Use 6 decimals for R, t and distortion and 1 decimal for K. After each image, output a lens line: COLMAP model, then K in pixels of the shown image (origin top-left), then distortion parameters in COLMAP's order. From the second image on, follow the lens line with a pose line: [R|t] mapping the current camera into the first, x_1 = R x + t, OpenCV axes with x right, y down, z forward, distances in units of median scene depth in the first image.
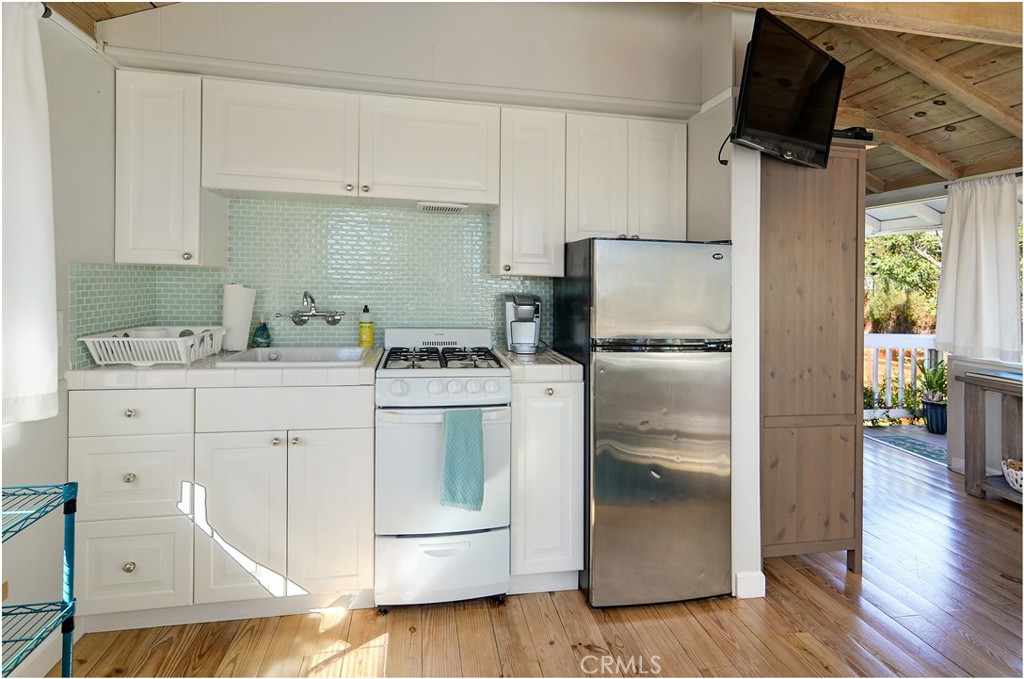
lens RADIAL K [[548.3, 0, 515.8], [0, 548.3, 272.2], [0, 0, 1]] dist [0.004931, 0.002868]
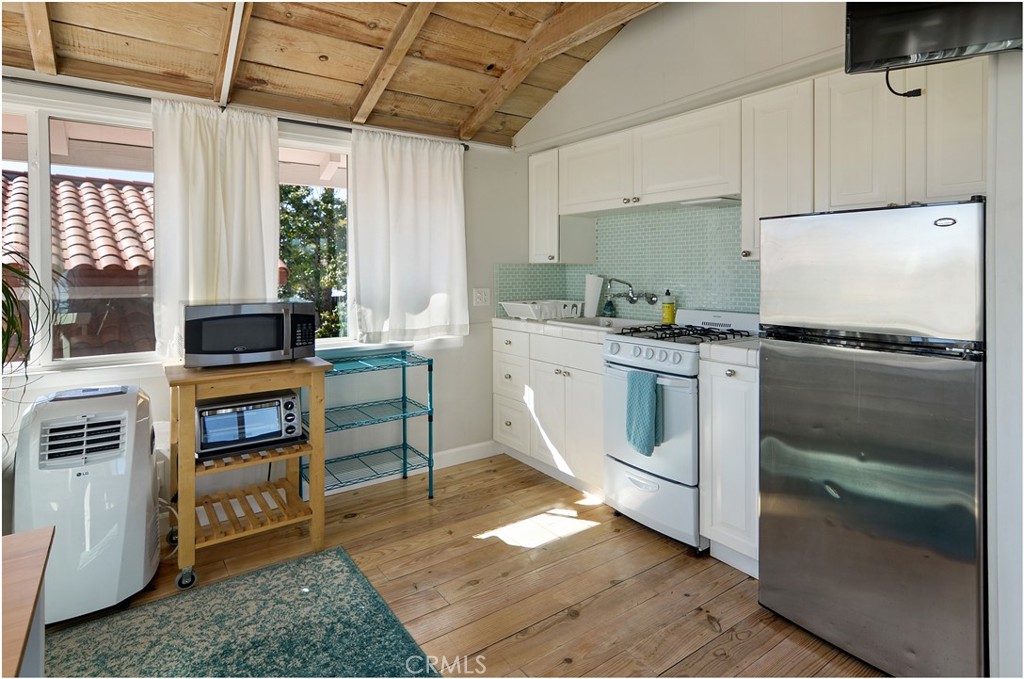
lens RADIAL K [[548.3, 0, 537.9], [0, 548.3, 259.7], [0, 0, 1]] dist [0.004931, 0.002868]
pose [[0.414888, -0.042295, -0.908889, 0.879538], [0.026798, 0.999054, -0.034258, 0.032324], [0.909478, -0.010143, 0.415628, 0.255053]]
